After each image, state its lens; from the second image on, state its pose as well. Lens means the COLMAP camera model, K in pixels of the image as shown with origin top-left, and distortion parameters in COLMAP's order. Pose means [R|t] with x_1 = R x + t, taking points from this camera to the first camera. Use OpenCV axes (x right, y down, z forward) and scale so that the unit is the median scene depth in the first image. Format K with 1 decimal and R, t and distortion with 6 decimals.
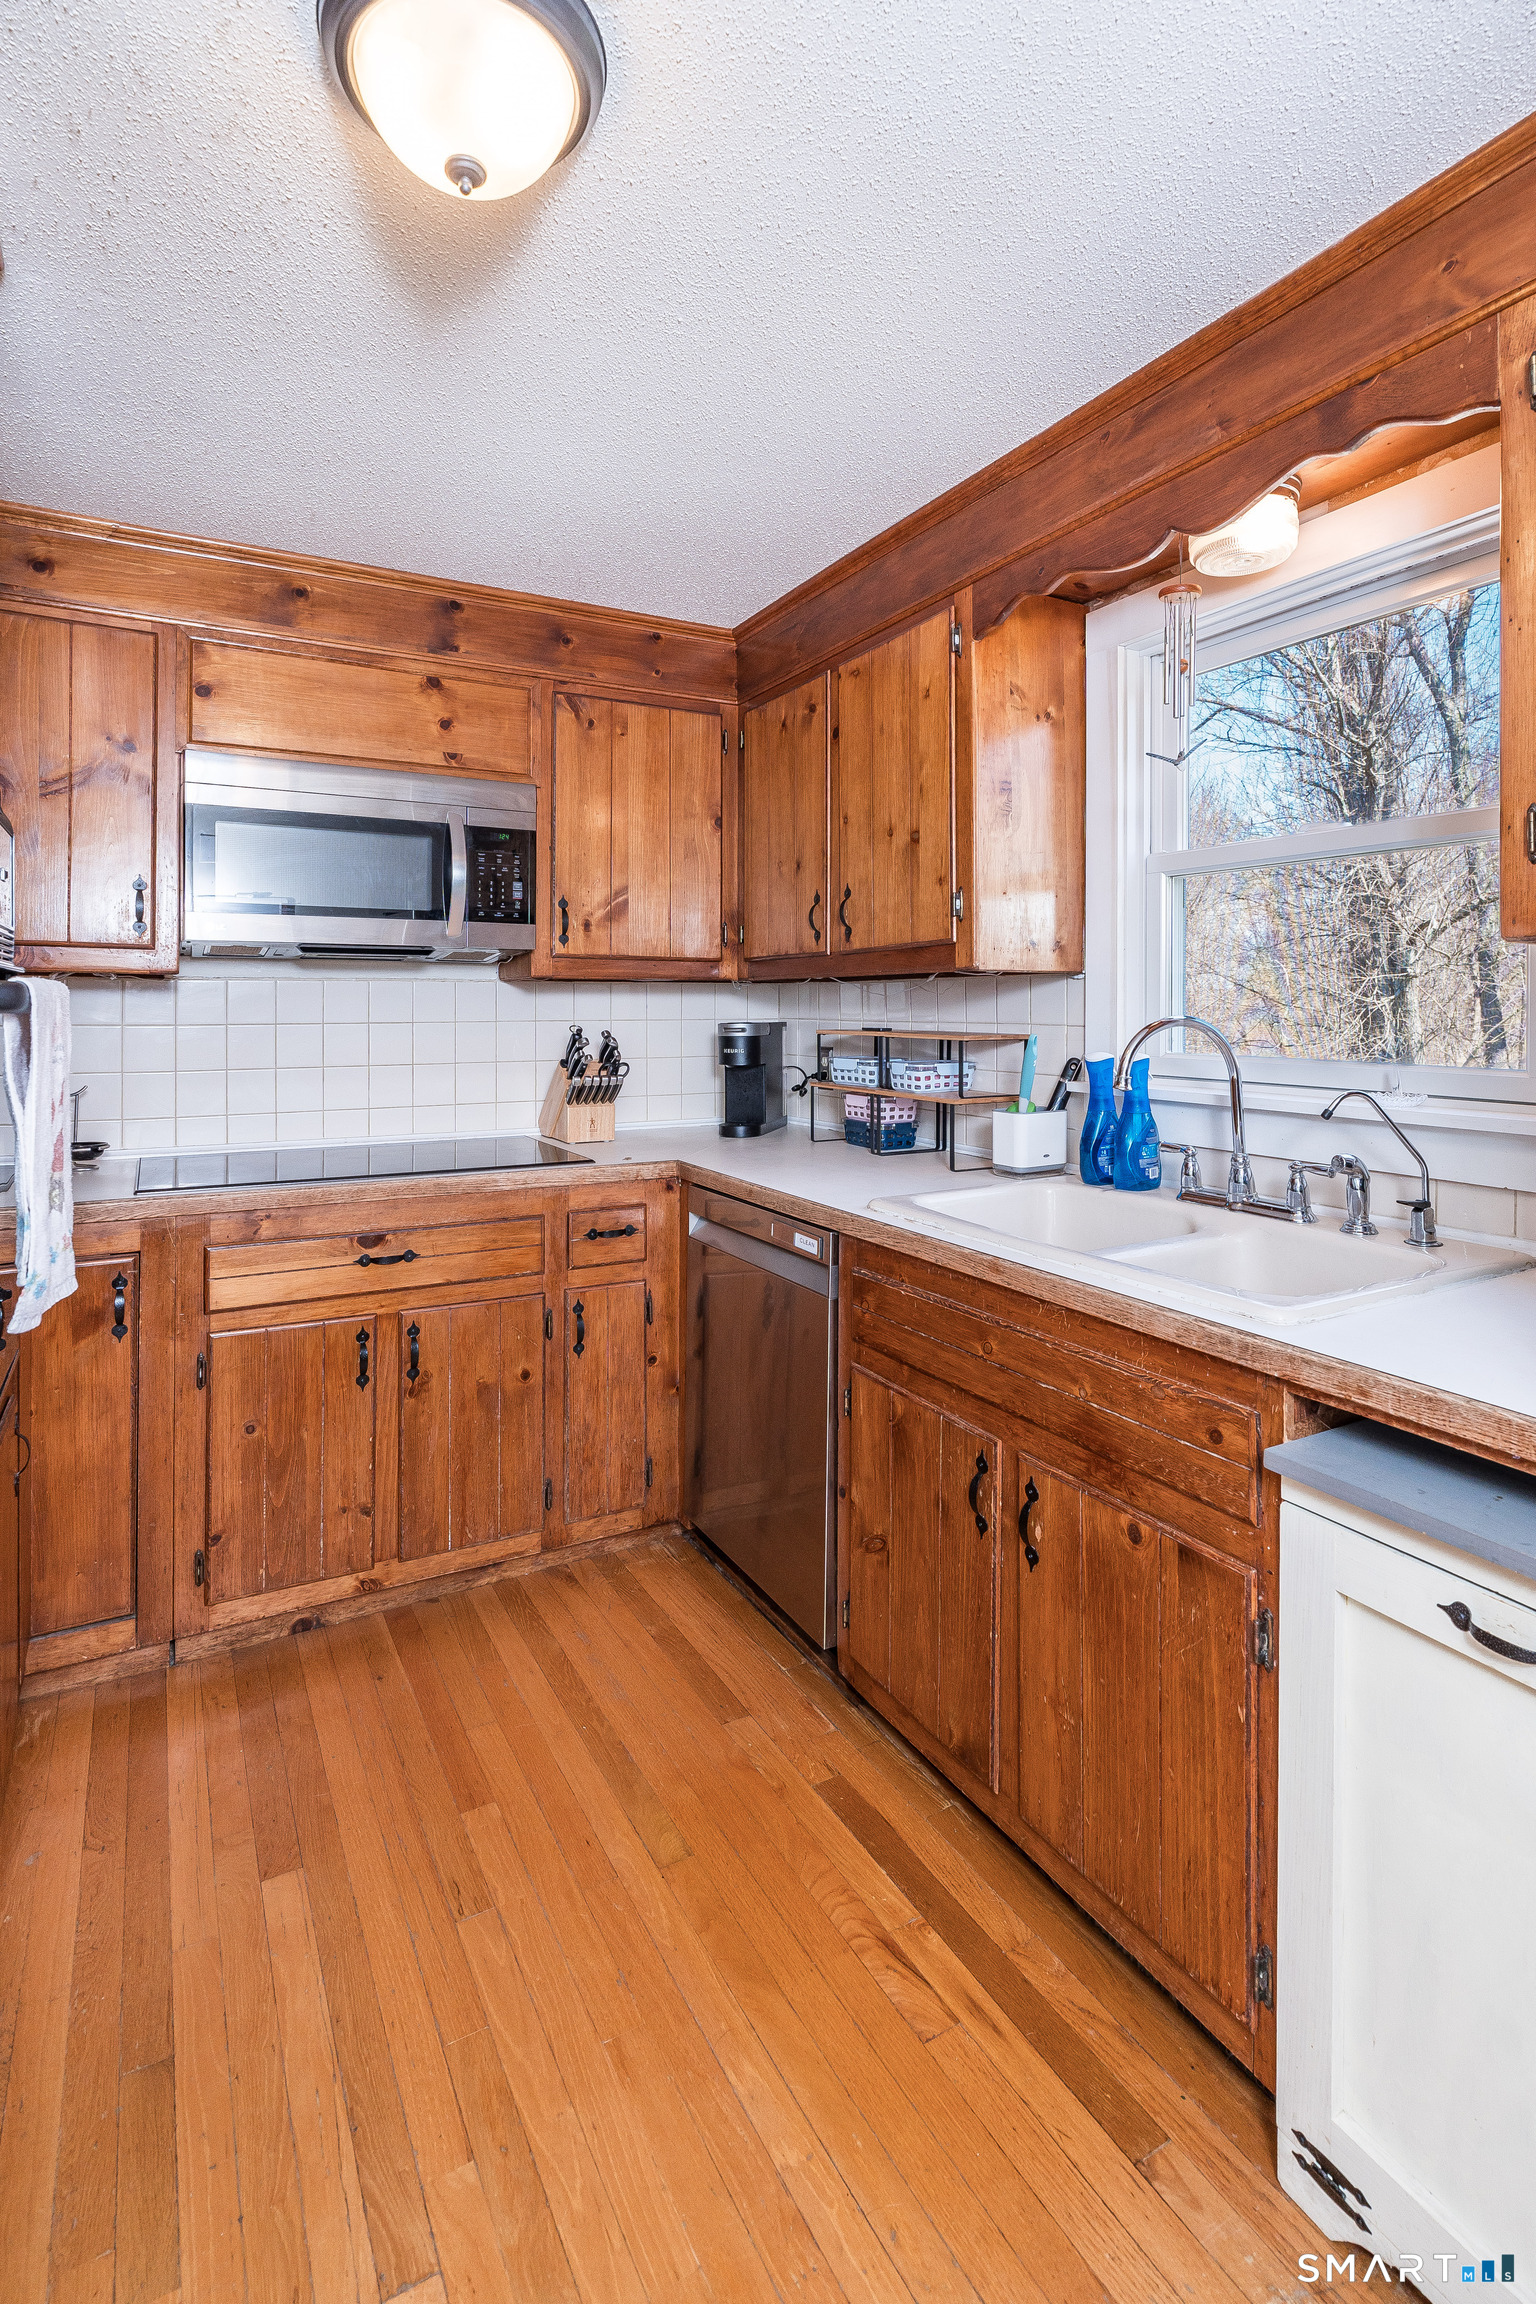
lens RADIAL K [[1096.8, 0, 759.6], [0, 1096.8, 1031.1], [0, 0, 1]] dist [-0.003137, 0.000680]
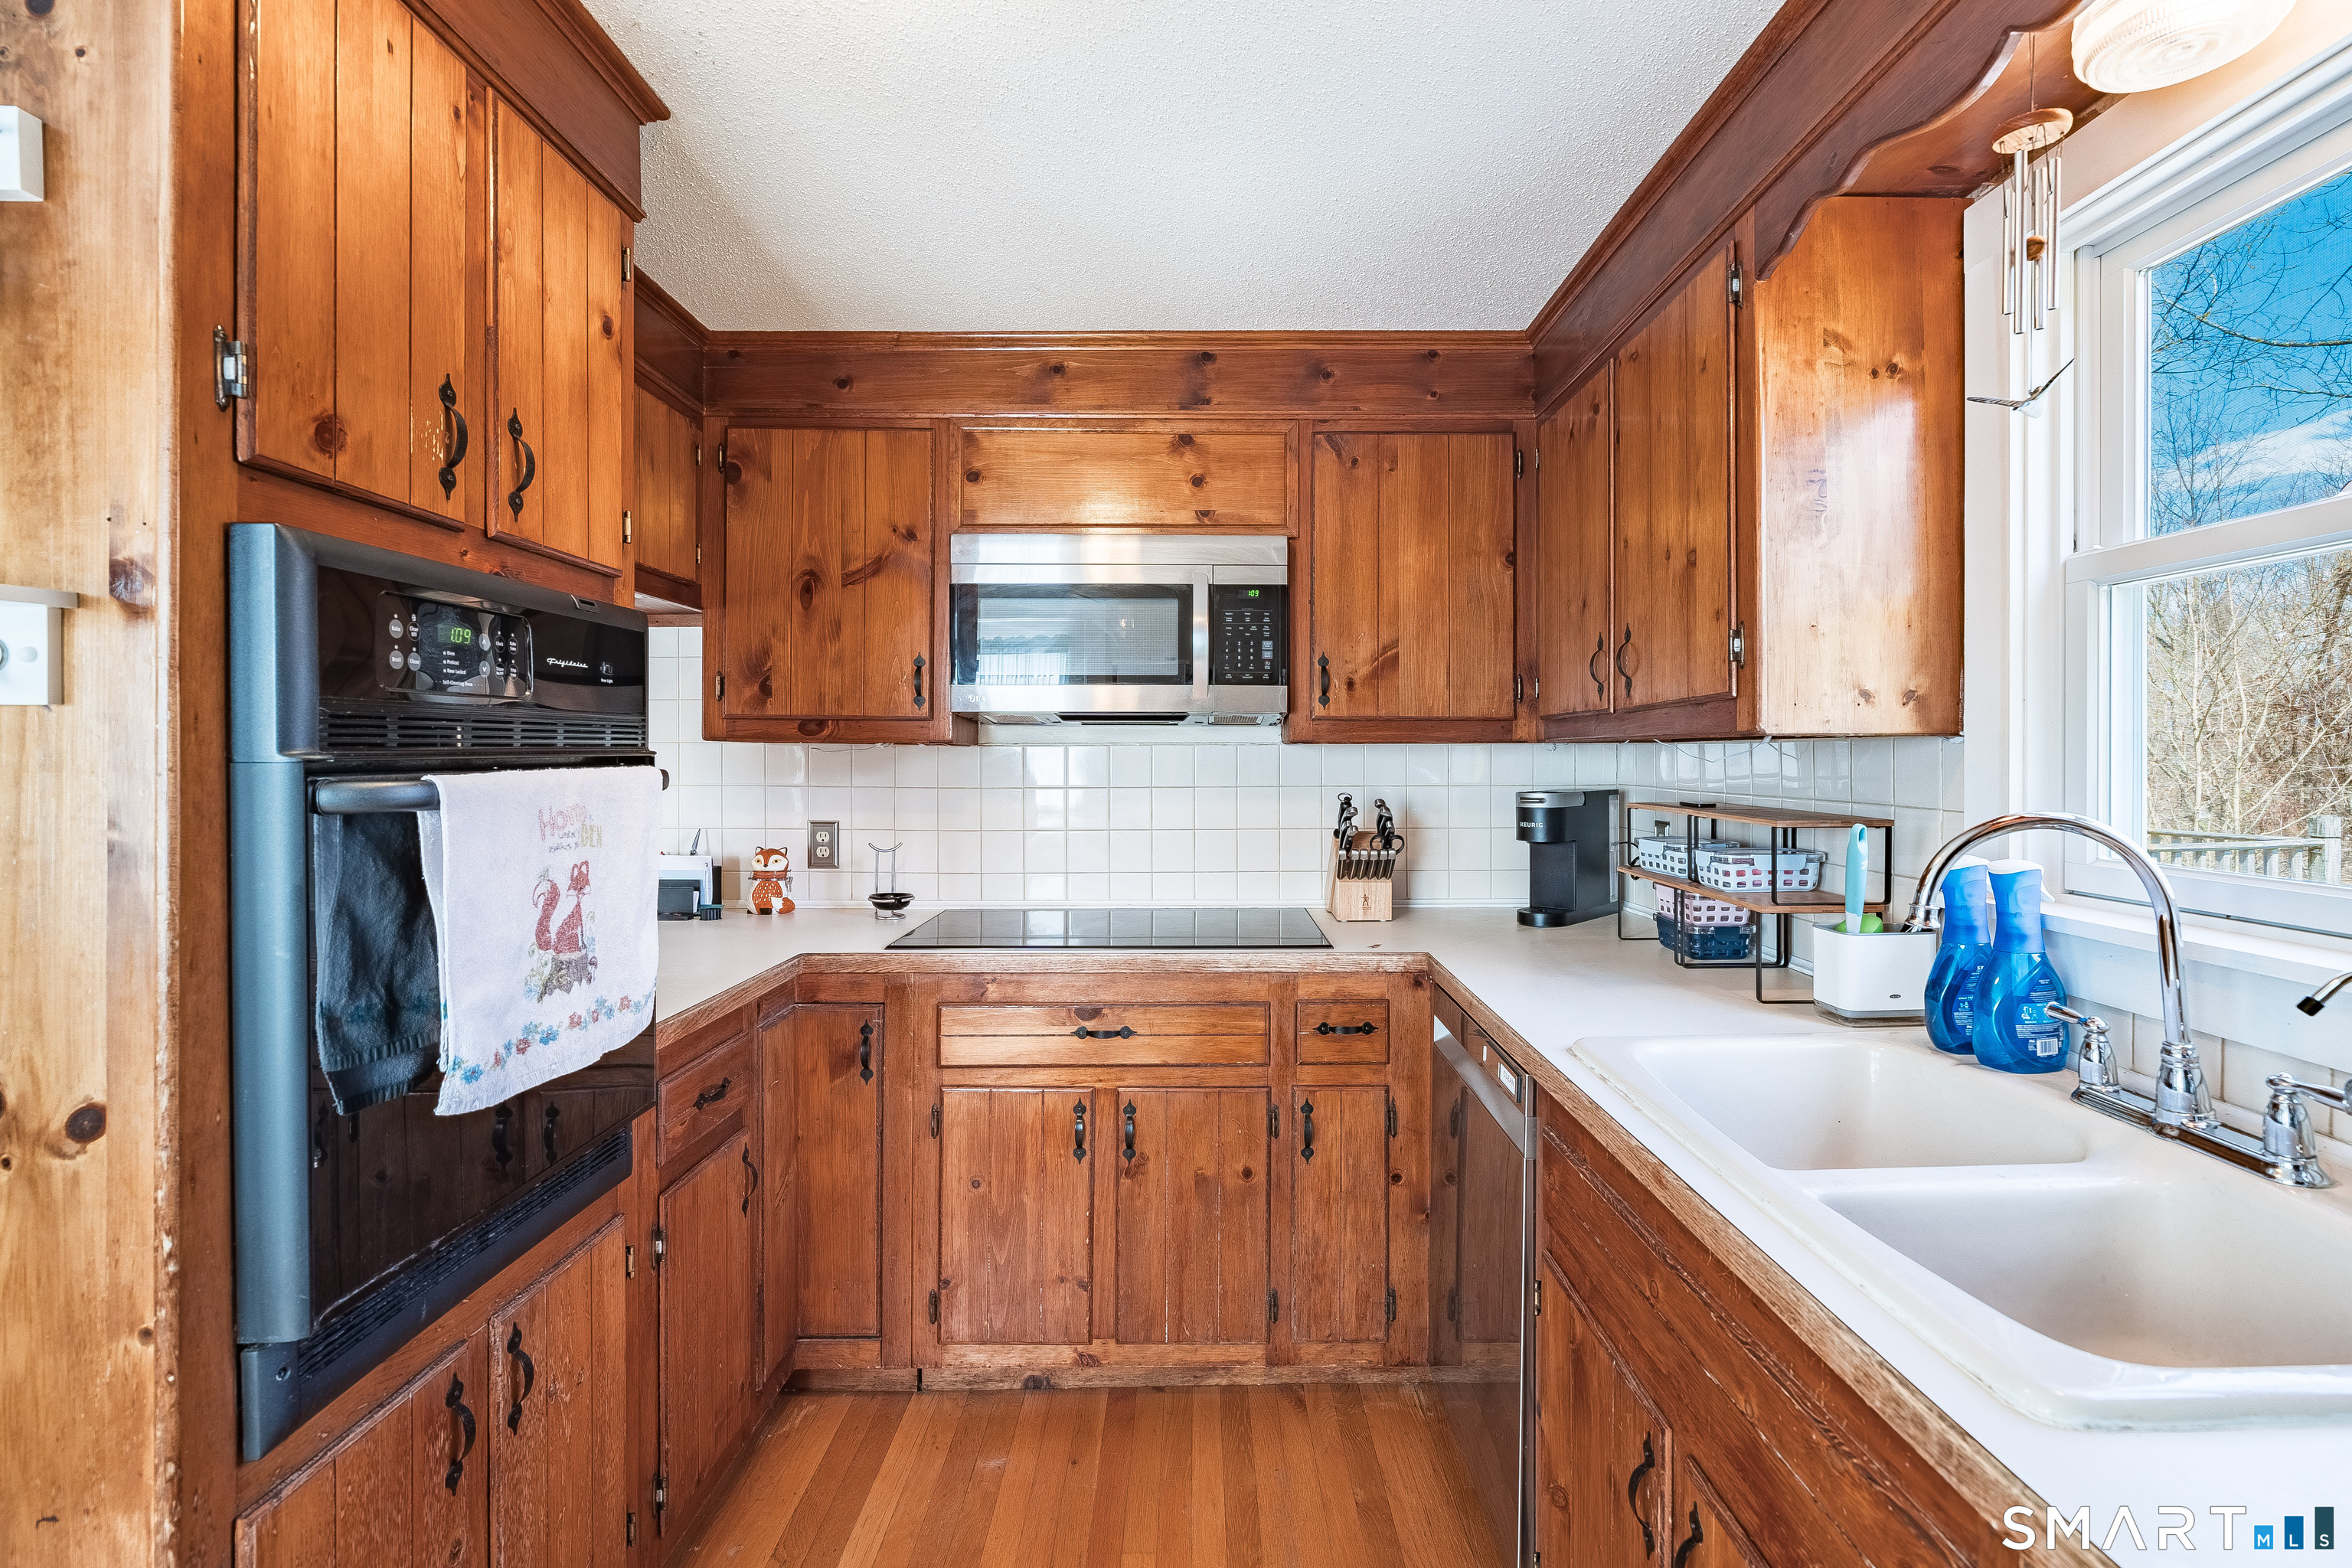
lens RADIAL K [[1077.4, 0, 1223.7], [0, 1077.4, 775.3], [0, 0, 1]] dist [-0.004998, 0.000057]
pose [[0.887008, 0.008210, -0.461682, 0.186549], [-0.009379, 0.999956, -0.000236, -0.022270], [0.461659, 0.004539, 0.887046, 0.181282]]
